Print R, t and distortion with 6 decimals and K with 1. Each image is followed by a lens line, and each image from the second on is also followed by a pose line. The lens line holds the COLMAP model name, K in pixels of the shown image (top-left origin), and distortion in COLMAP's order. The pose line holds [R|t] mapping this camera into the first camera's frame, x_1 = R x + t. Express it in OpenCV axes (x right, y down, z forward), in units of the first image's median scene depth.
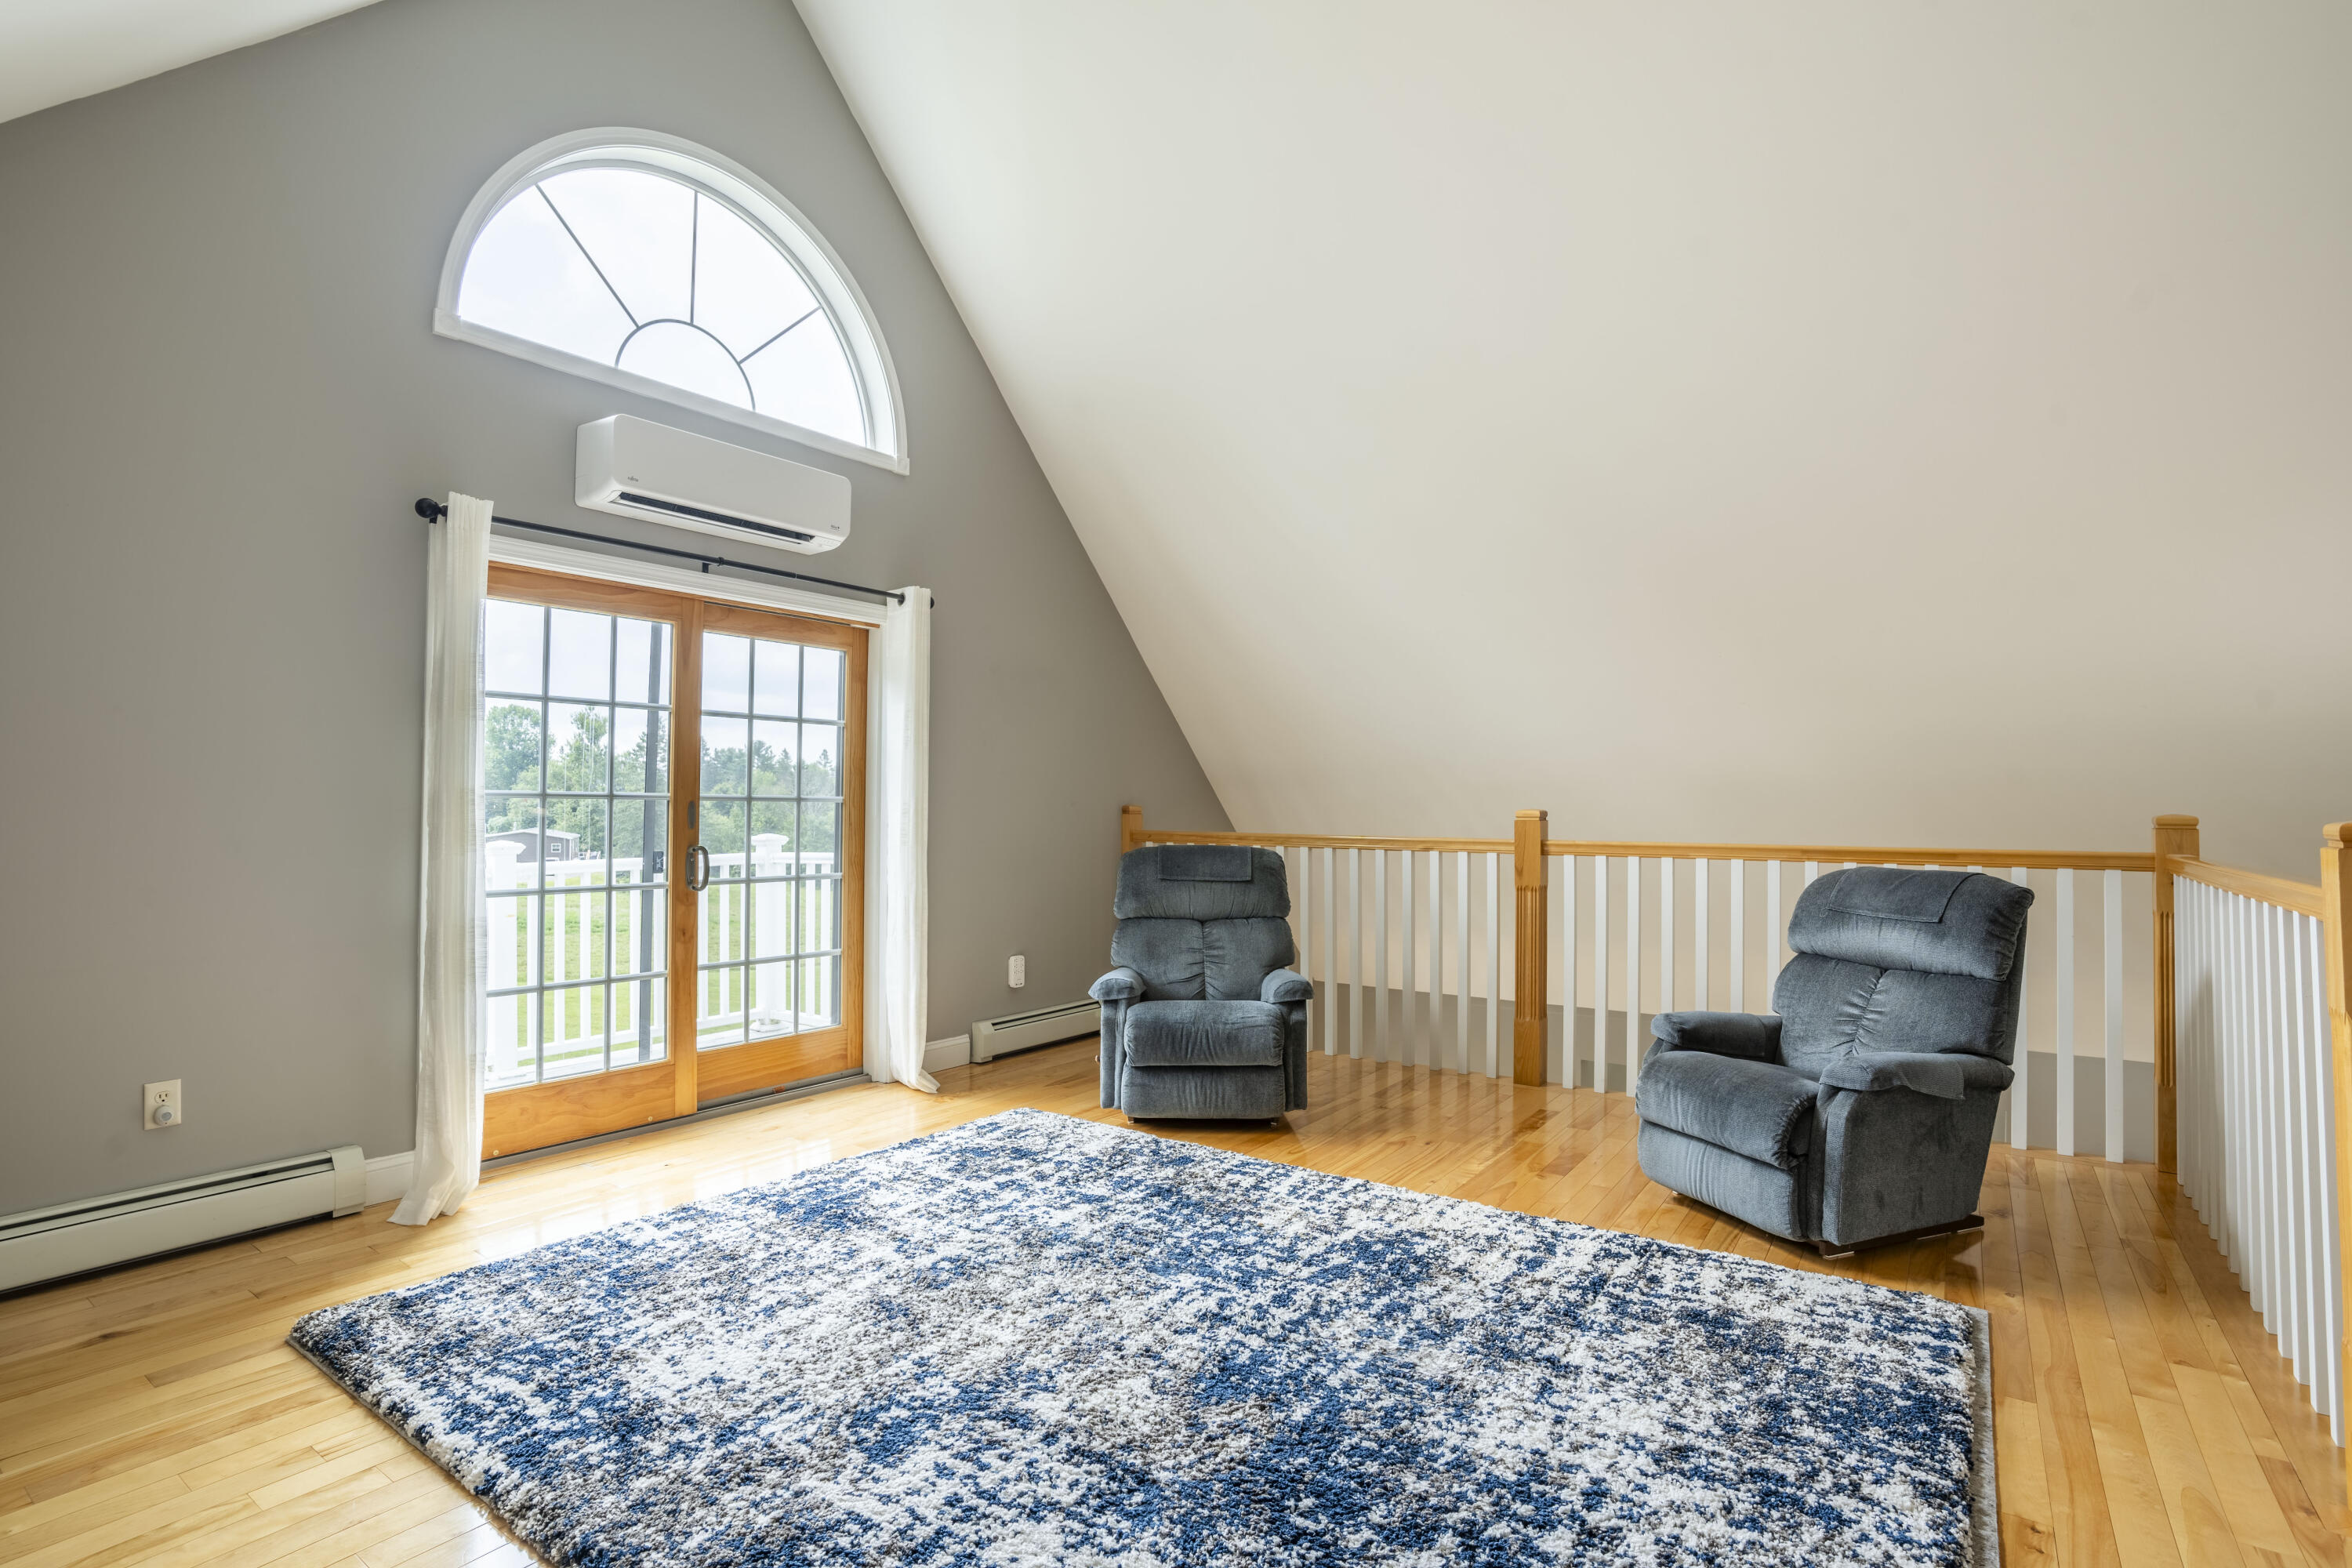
lens RADIAL K [[1146.8, 0, 1176.0], [0, 1146.8, 784.0], [0, 0, 1]] dist [-0.086214, 0.043160]
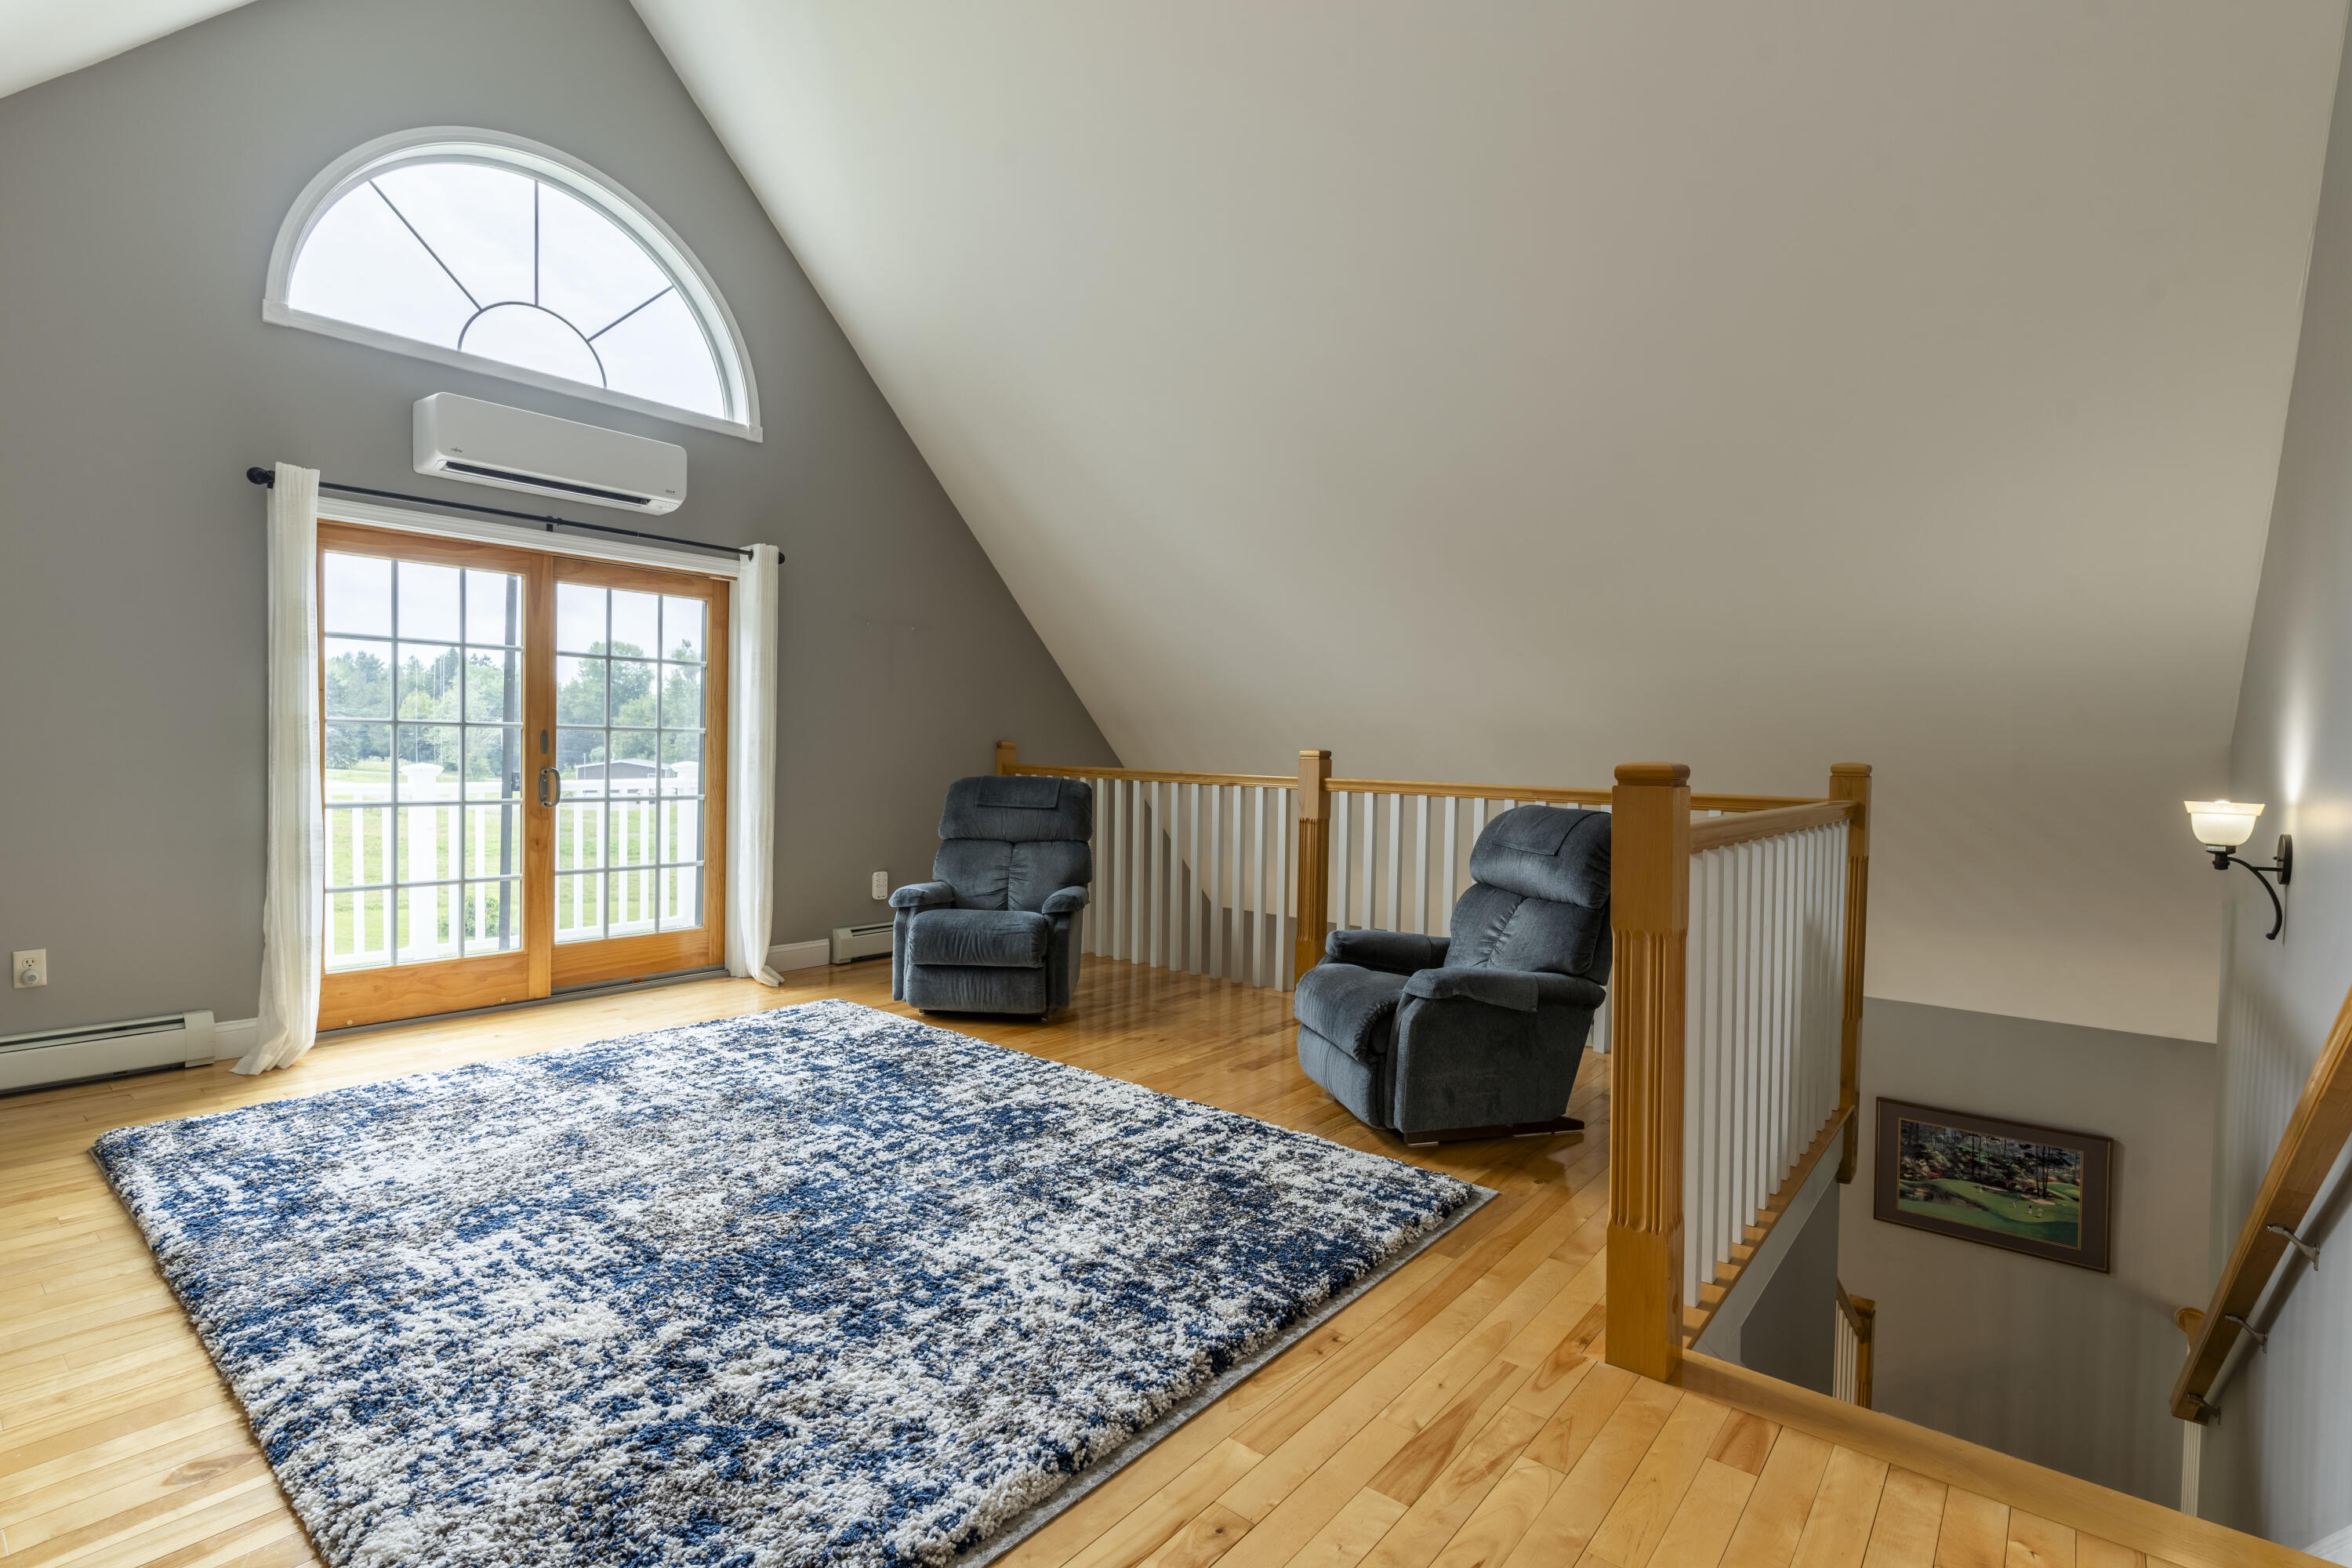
lens RADIAL K [[1111.6, 0, 1176.0], [0, 1111.6, 784.0], [0, 0, 1]] dist [0.002689, 0.000593]
pose [[0.997068, 0.017842, -0.074408, 0.385167], [-0.013861, 0.998462, 0.053673, 0.000190], [0.075251, -0.052484, 0.995782, -0.119311]]
